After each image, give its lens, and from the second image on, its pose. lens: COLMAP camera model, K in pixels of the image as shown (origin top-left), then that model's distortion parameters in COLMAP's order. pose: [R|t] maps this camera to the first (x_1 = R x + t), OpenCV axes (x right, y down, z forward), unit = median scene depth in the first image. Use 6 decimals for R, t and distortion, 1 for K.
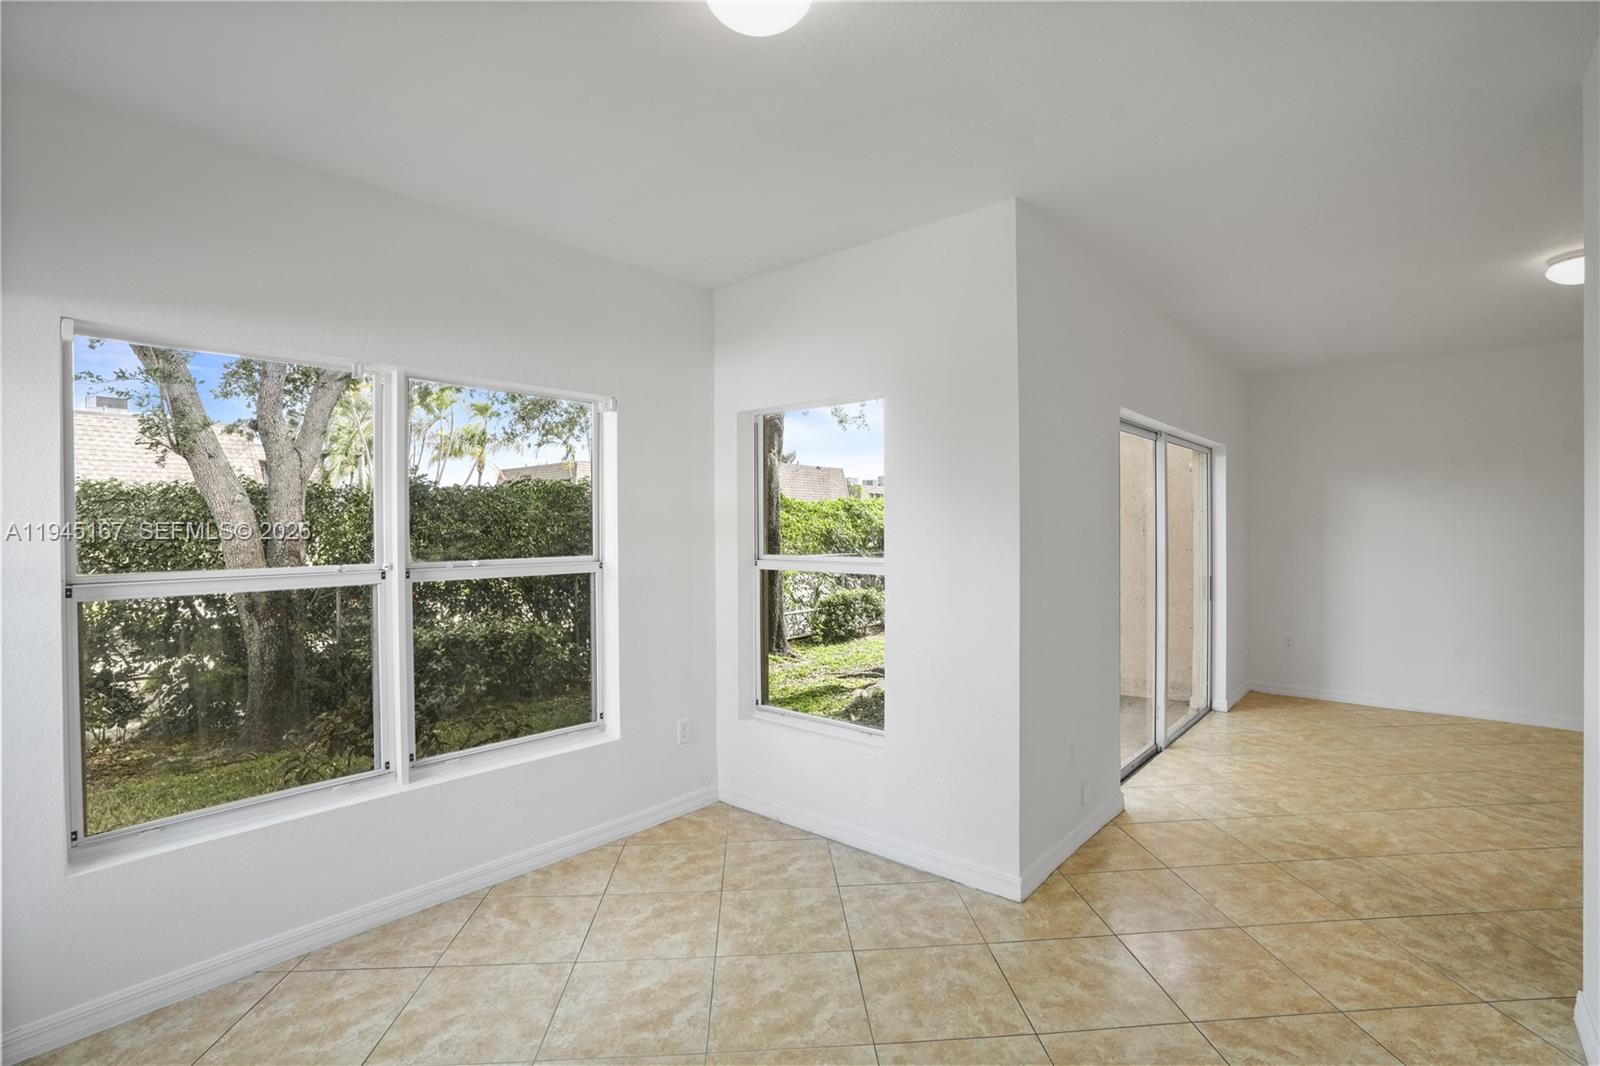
lens RADIAL K [[741.5, 0, 810.9], [0, 741.5, 536.6], [0, 0, 1]] dist [-0.064742, 0.026595]
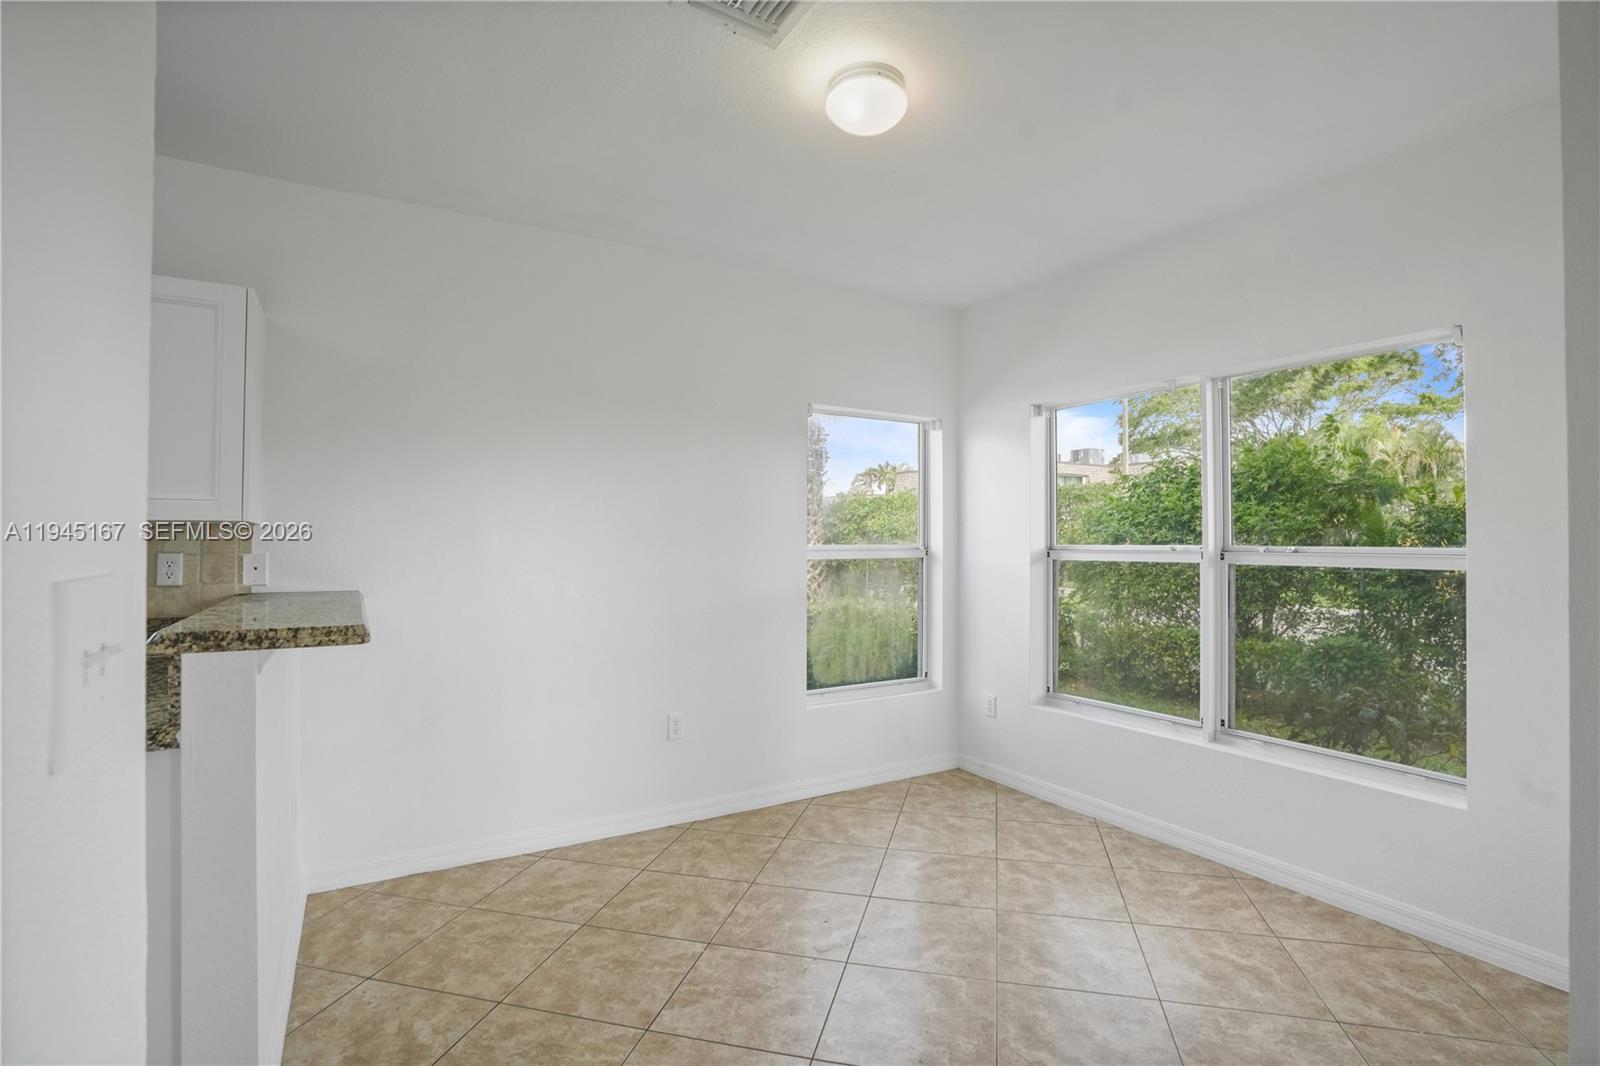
lens RADIAL K [[757.3, 0, 805.7], [0, 757.3, 534.0], [0, 0, 1]] dist [-0.071367, 0.030329]
pose [[-0.311474, -0.001172, -0.950254, 0.709634], [-0.009079, 0.999957, 0.001743, 0.021178], [0.950211, 0.009170, -0.311471, 0.740305]]
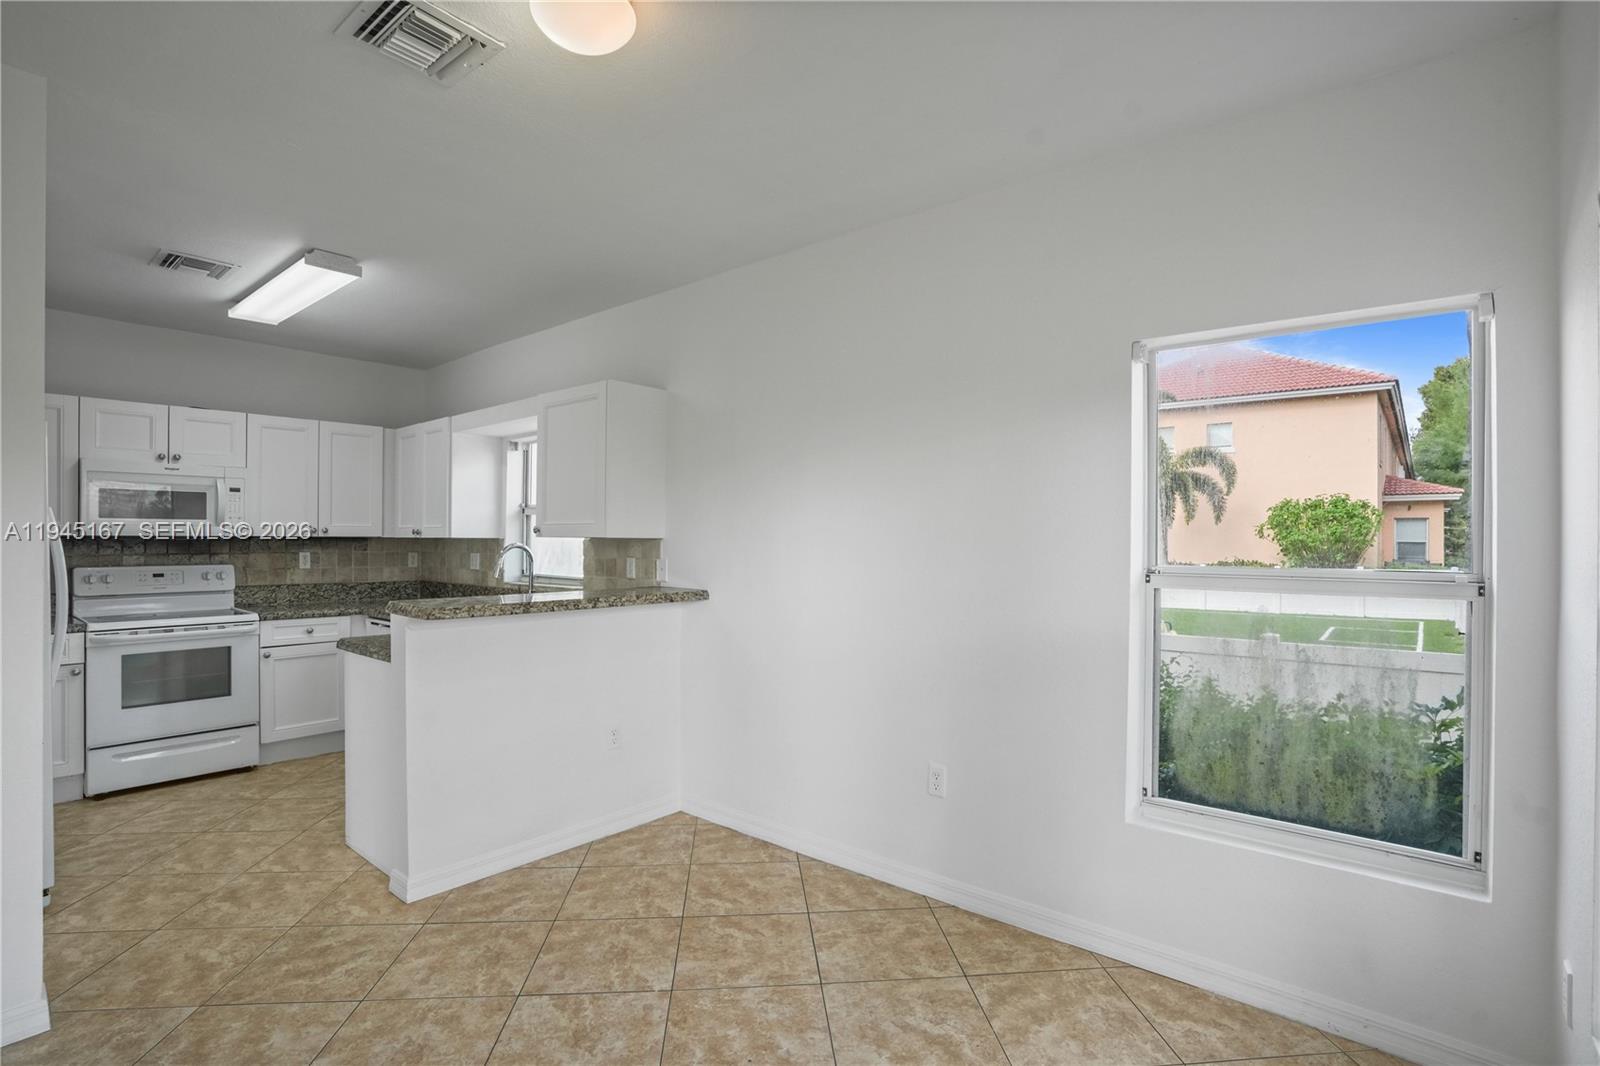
lens RADIAL K [[765.3, 0, 805.6], [0, 765.3, 542.7], [0, 0, 1]] dist [-0.068110, 0.028856]
pose [[-0.999895, 0.004438, -0.013802, -0.213038], [0.004197, 0.999839, 0.017468, 0.001696], [0.013877, 0.017408, -0.999752, 1.172923]]
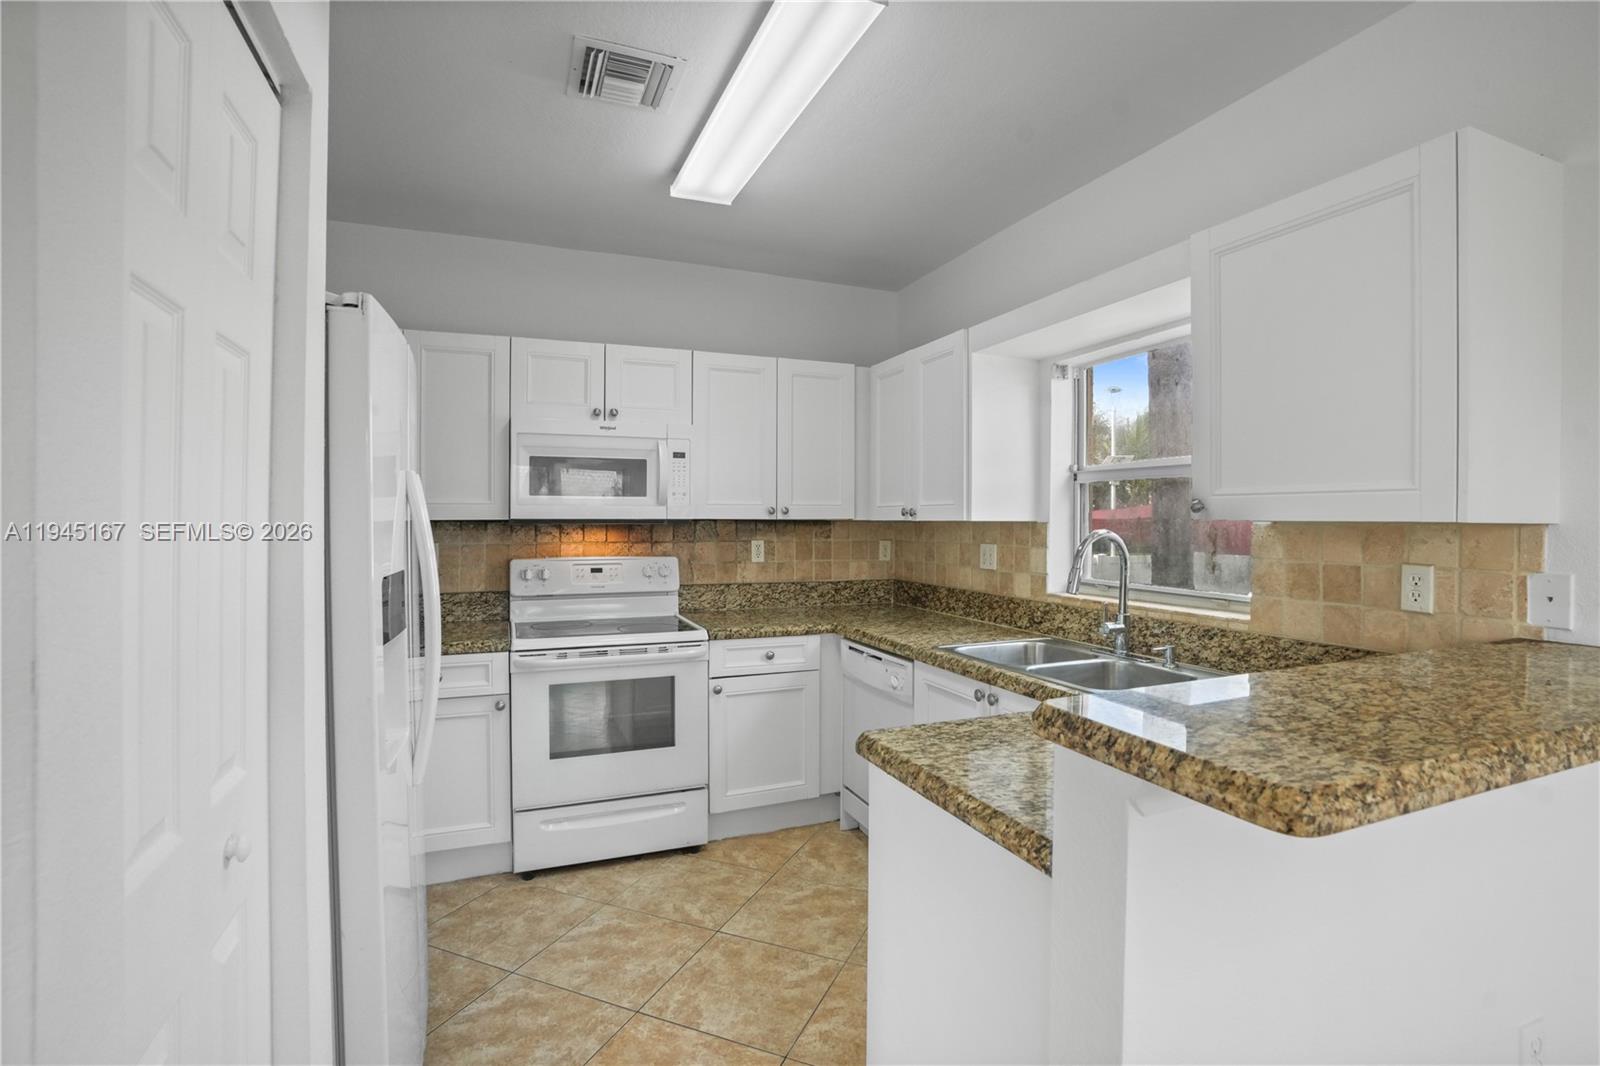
lens RADIAL K [[749.3, 0, 814.2], [0, 749.3, 530.7], [0, 0, 1]] dist [-0.068992, 0.028050]
pose [[-0.894498, -0.000755, 0.447070, 0.286004], [0.011059, 0.999655, 0.023815, 0.002944], [-0.446934, 0.026247, -0.894182, 0.504371]]
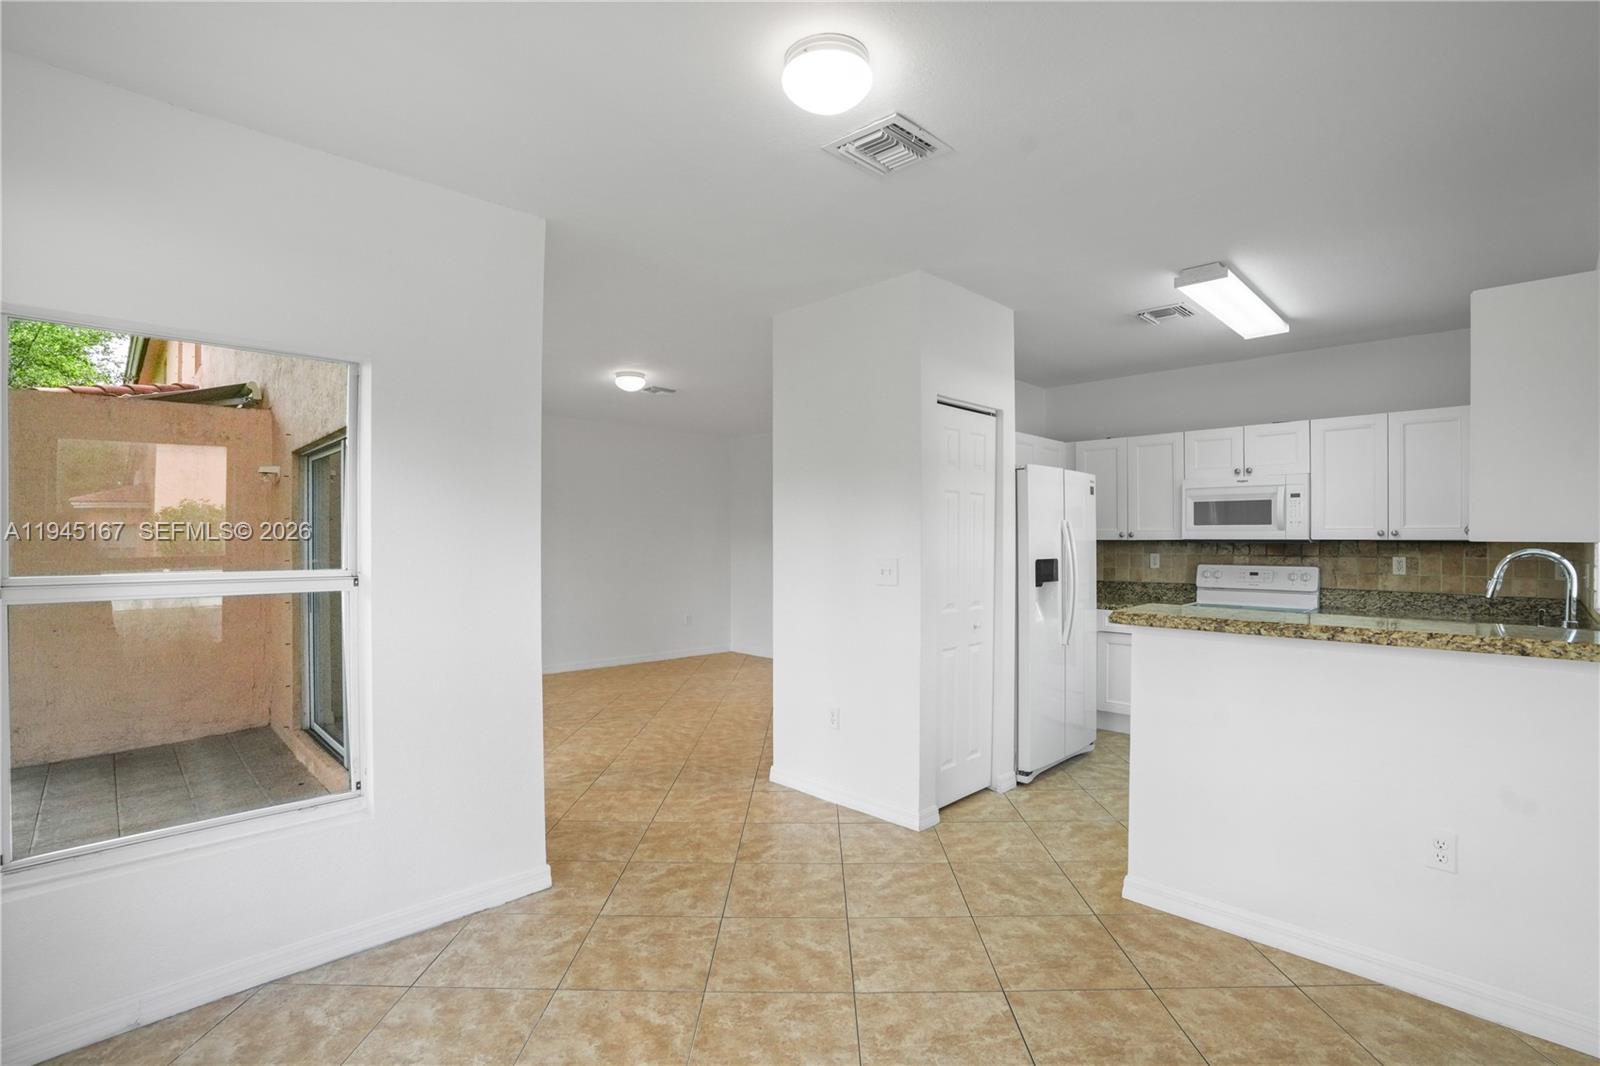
lens RADIAL K [[741.5, 0, 810.9], [0, 741.5, 536.6], [0, 0, 1]] dist [-0.064742, 0.026595]
pose [[0.073861, 0.010681, 0.997211, -0.722980], [0.011212, 0.999871, -0.011540, 0.010210], [-0.997205, 0.012033, 0.073732, 0.525268]]
